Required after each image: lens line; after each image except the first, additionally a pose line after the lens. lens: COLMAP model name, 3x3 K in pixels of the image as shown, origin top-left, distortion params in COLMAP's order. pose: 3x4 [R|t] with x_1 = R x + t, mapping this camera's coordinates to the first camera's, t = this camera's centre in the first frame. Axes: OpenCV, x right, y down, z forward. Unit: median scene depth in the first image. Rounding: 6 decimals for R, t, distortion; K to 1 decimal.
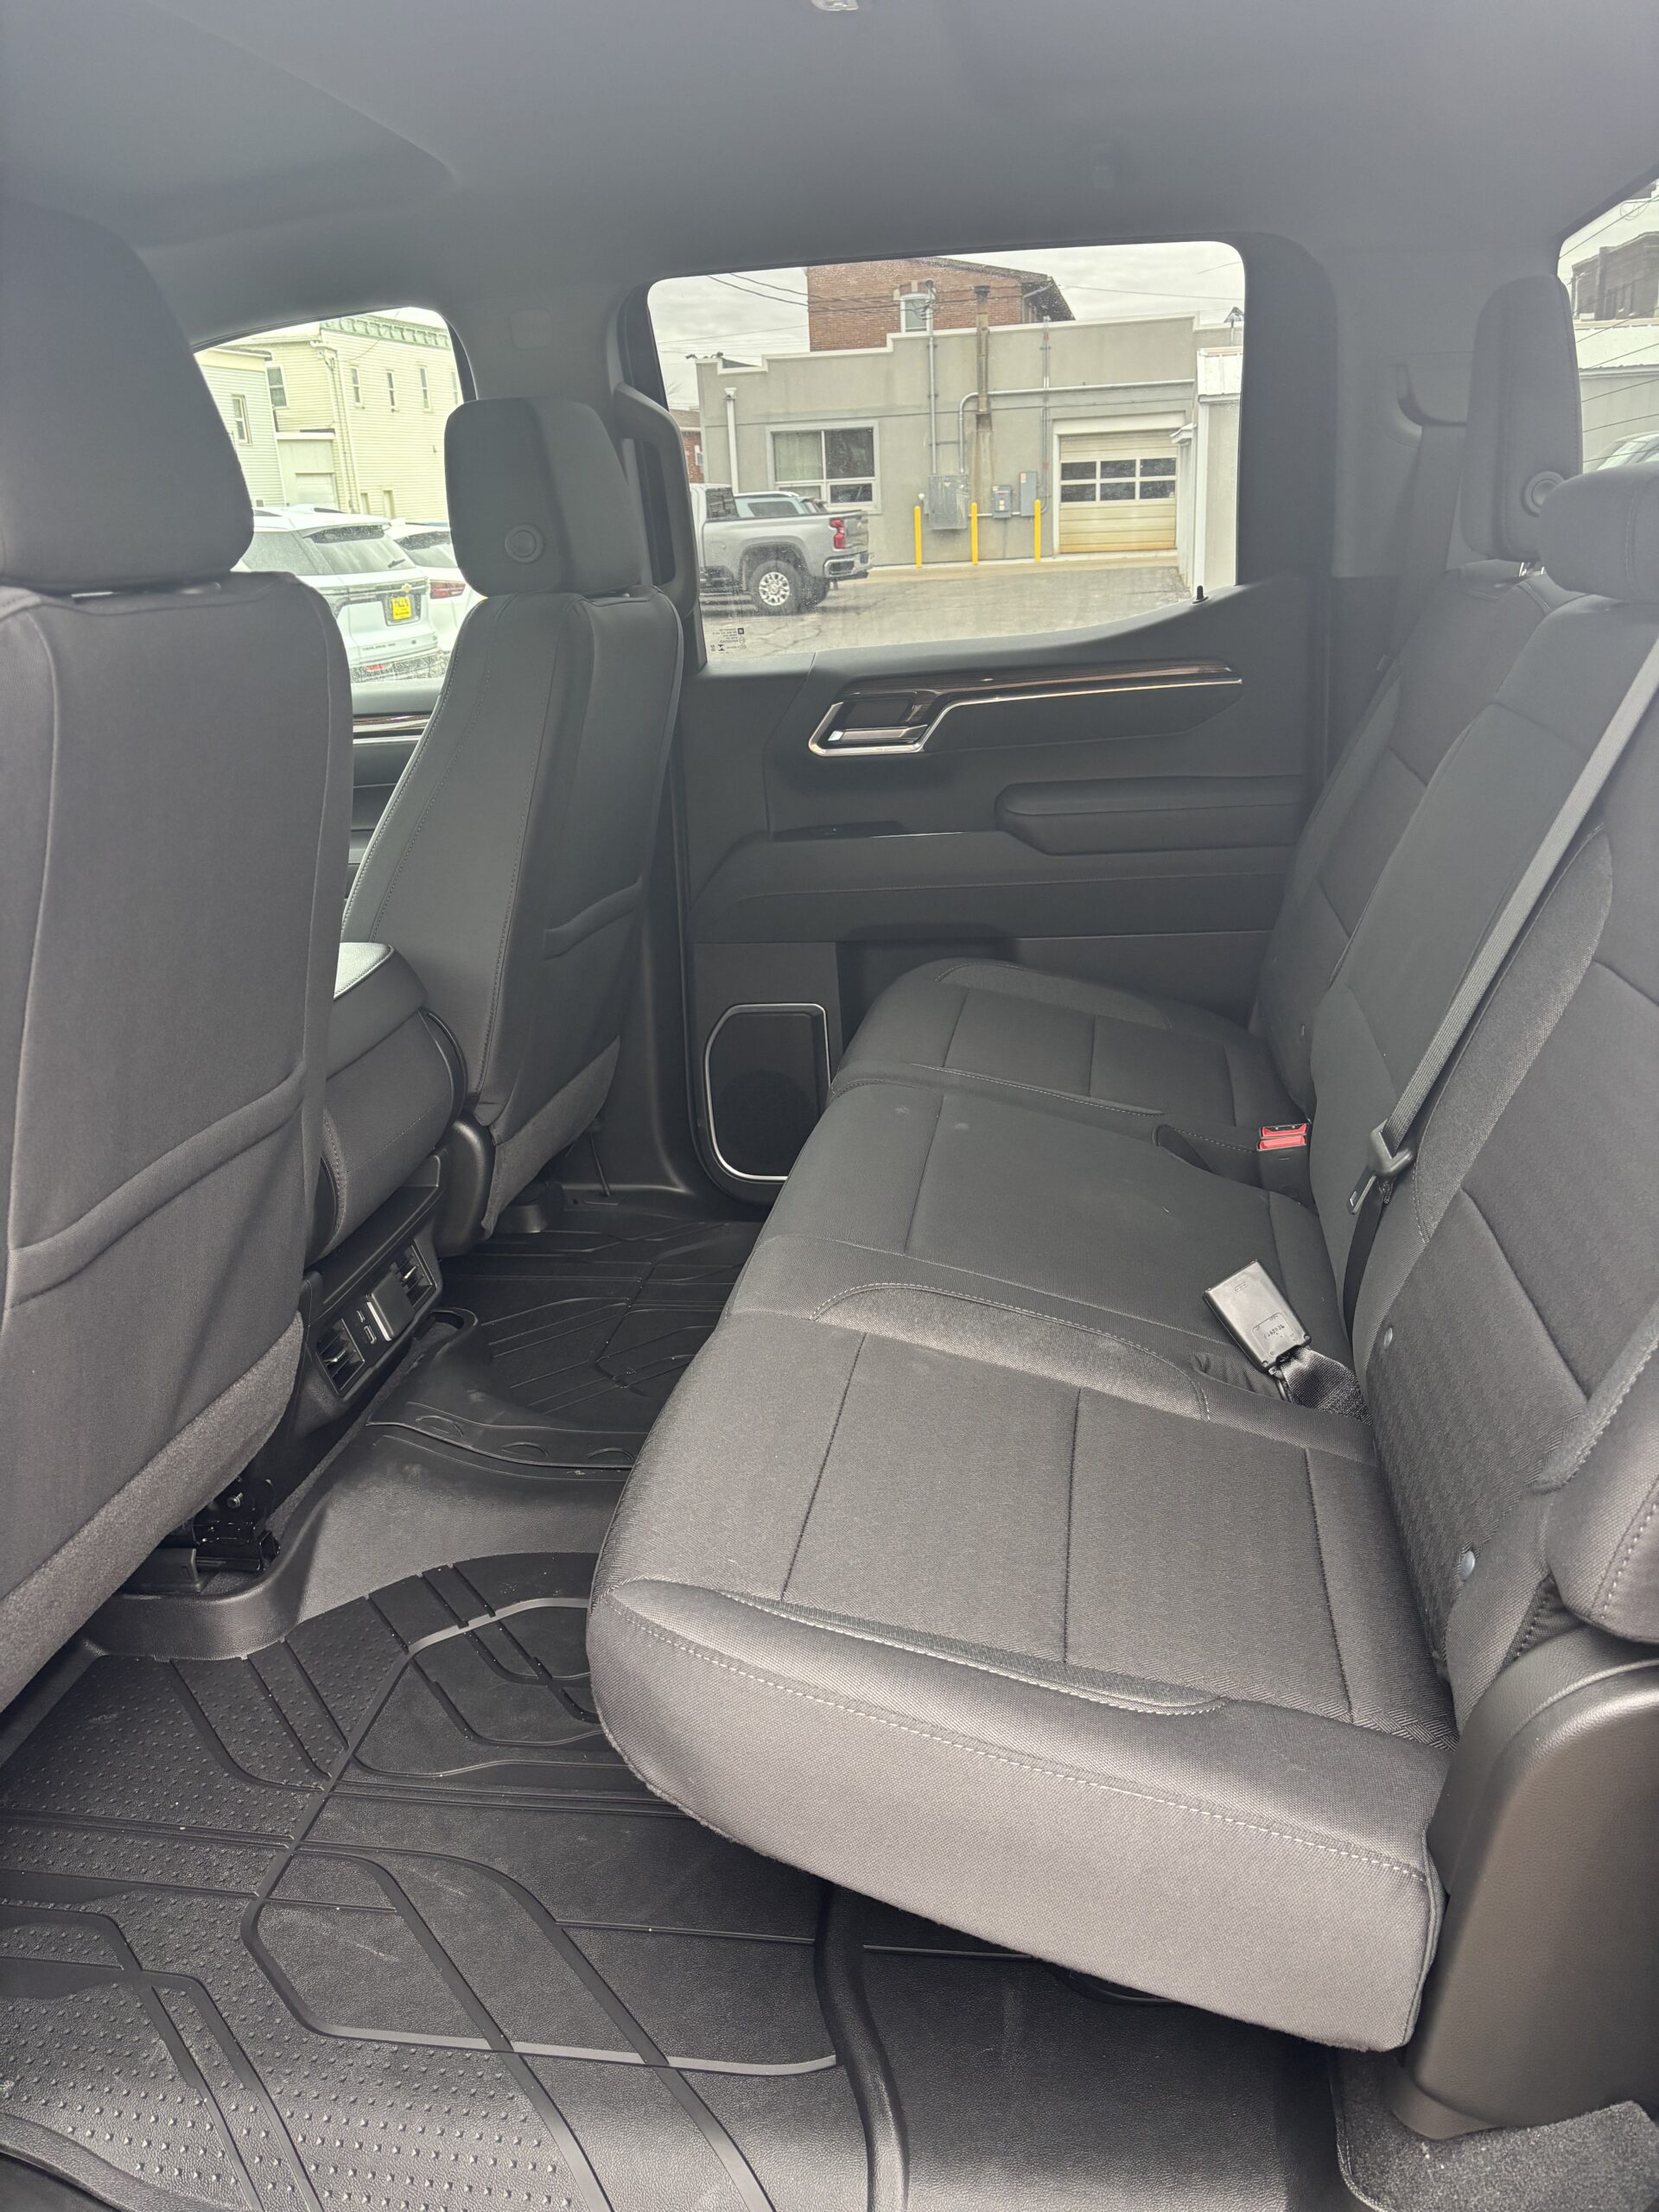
lens RADIAL K [[1701.5, 0, 830.4], [0, 1701.5, 1072.6], [0, 0, 1]] dist [-0.002684, 0.003584]
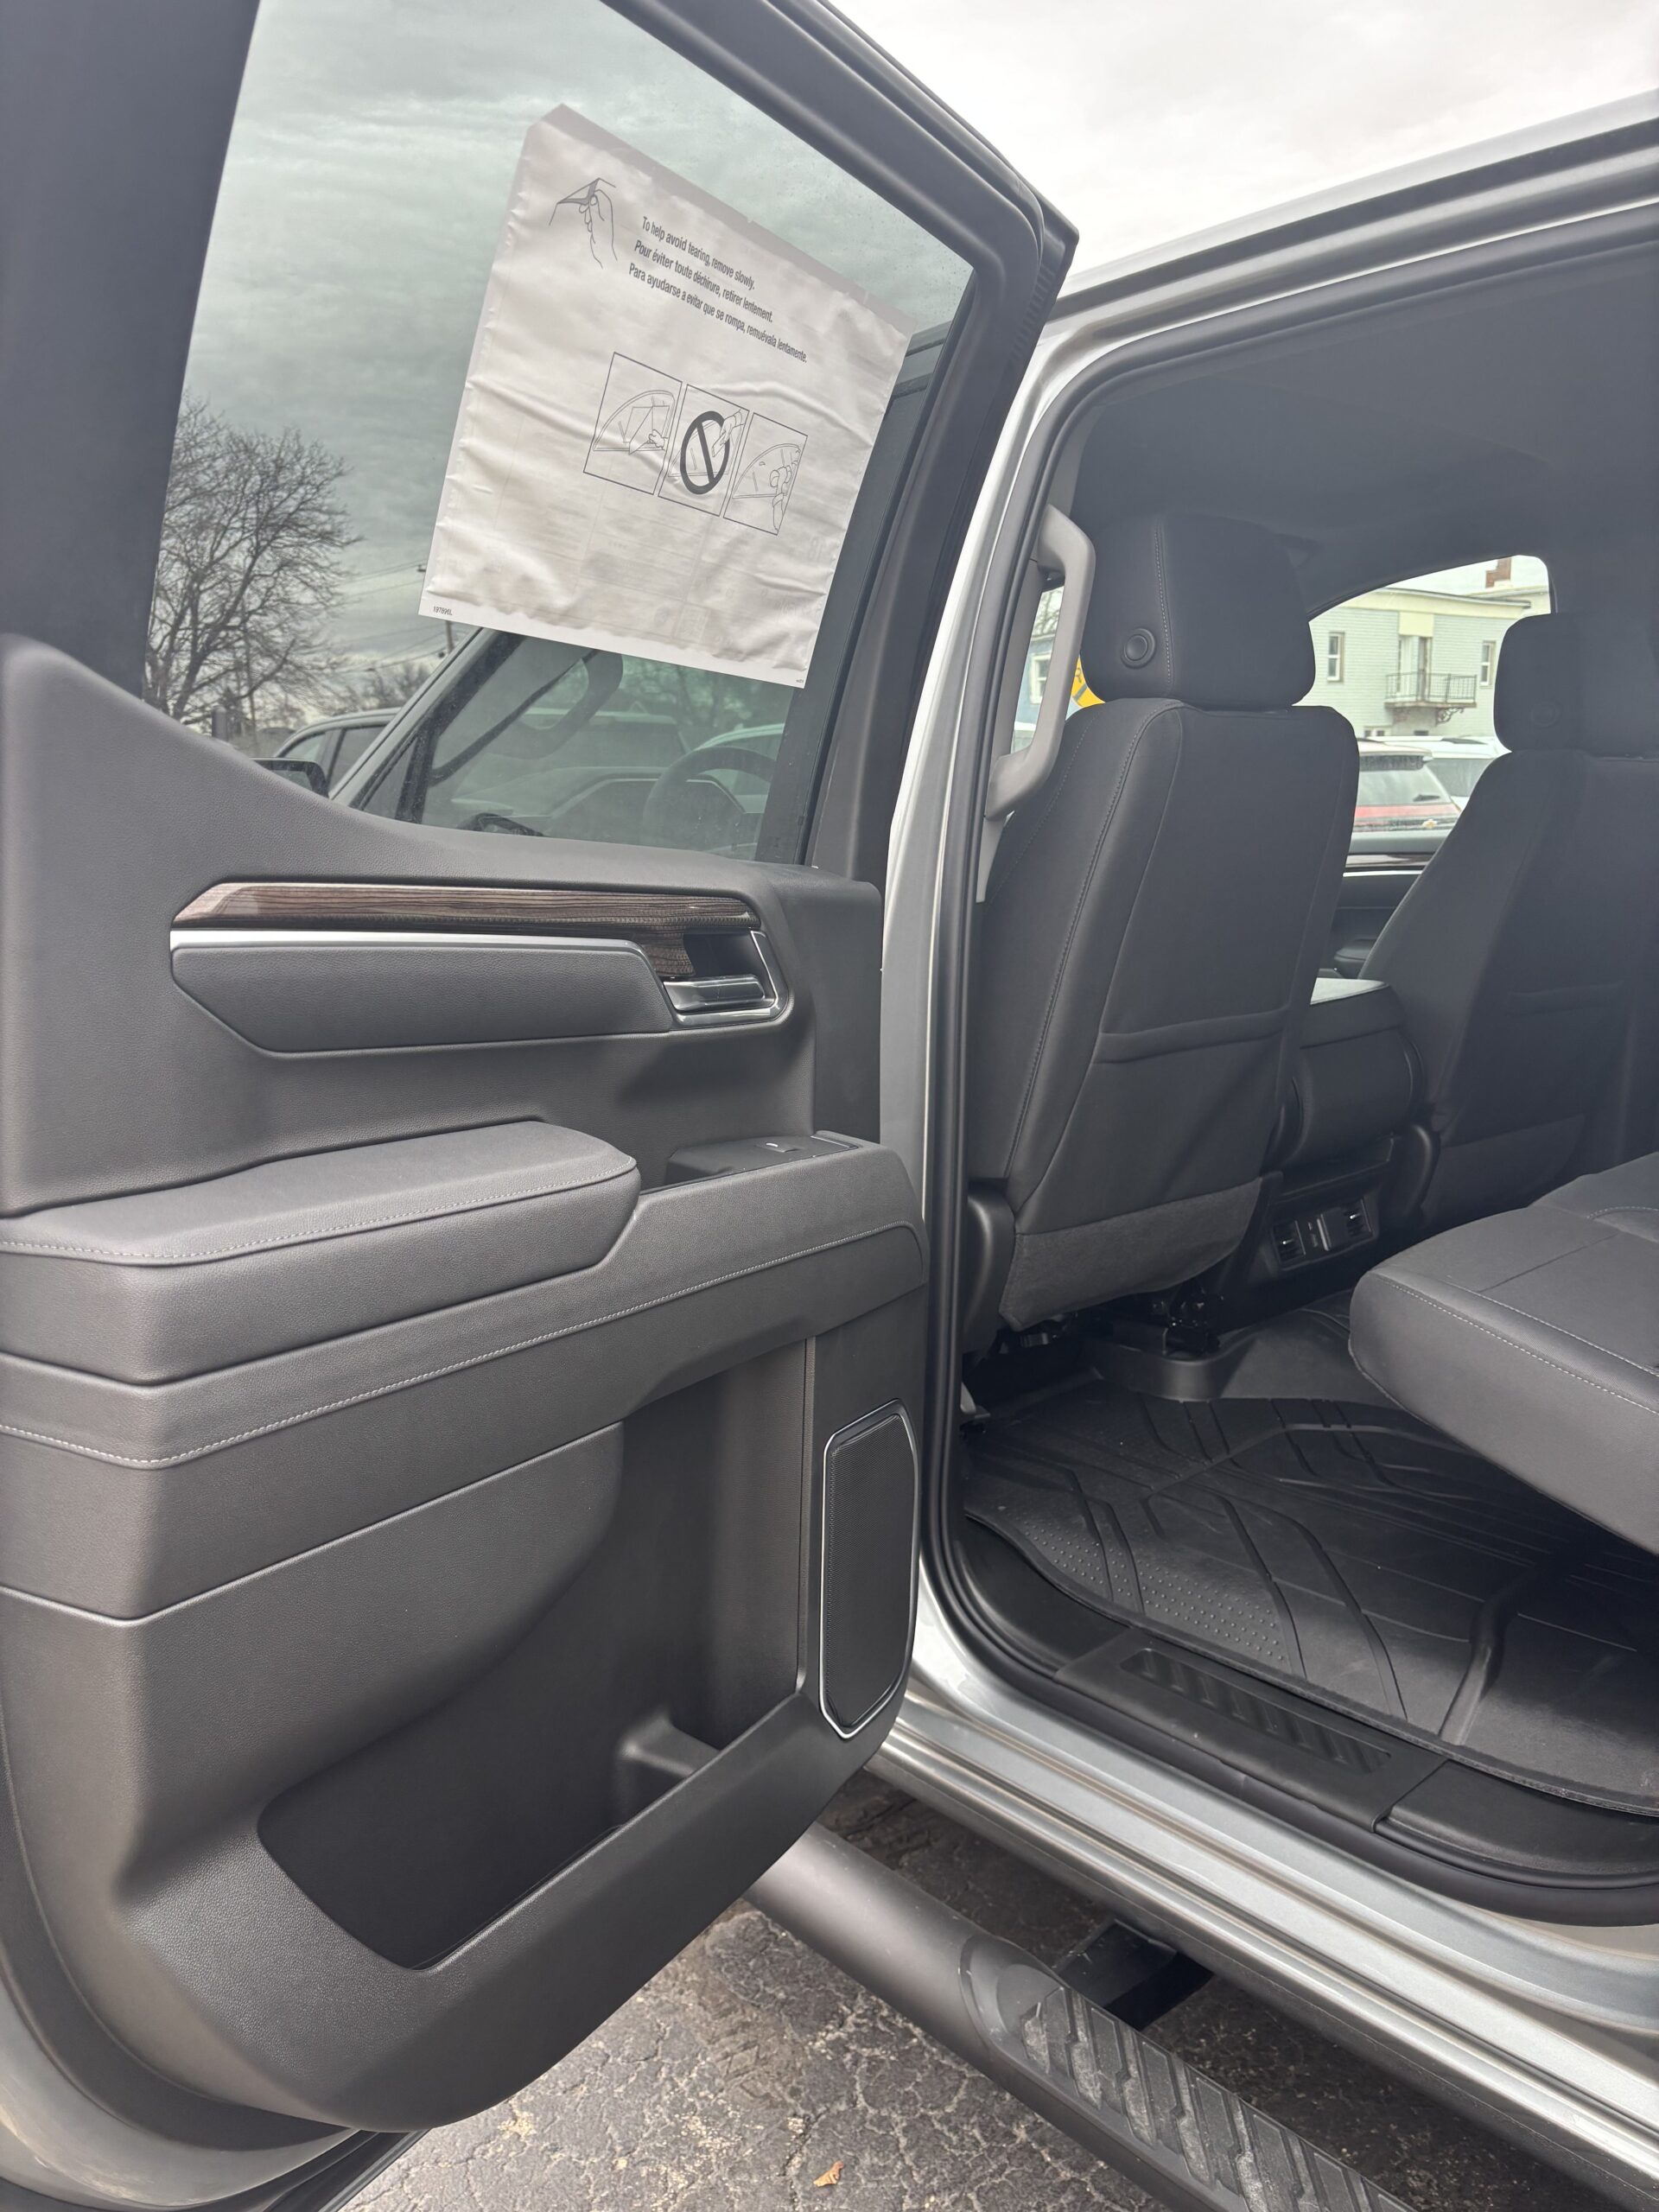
lens RADIAL K [[1701.5, 0, 830.4], [0, 1701.5, 1072.6], [0, 0, 1]] dist [-0.002684, 0.003584]
pose [[0.784464, 0.141195, -0.603887, 0.336156], [-0.217141, 0.974635, -0.054192, 0.242595], [0.580918, 0.173640, 0.795225, -0.525270]]
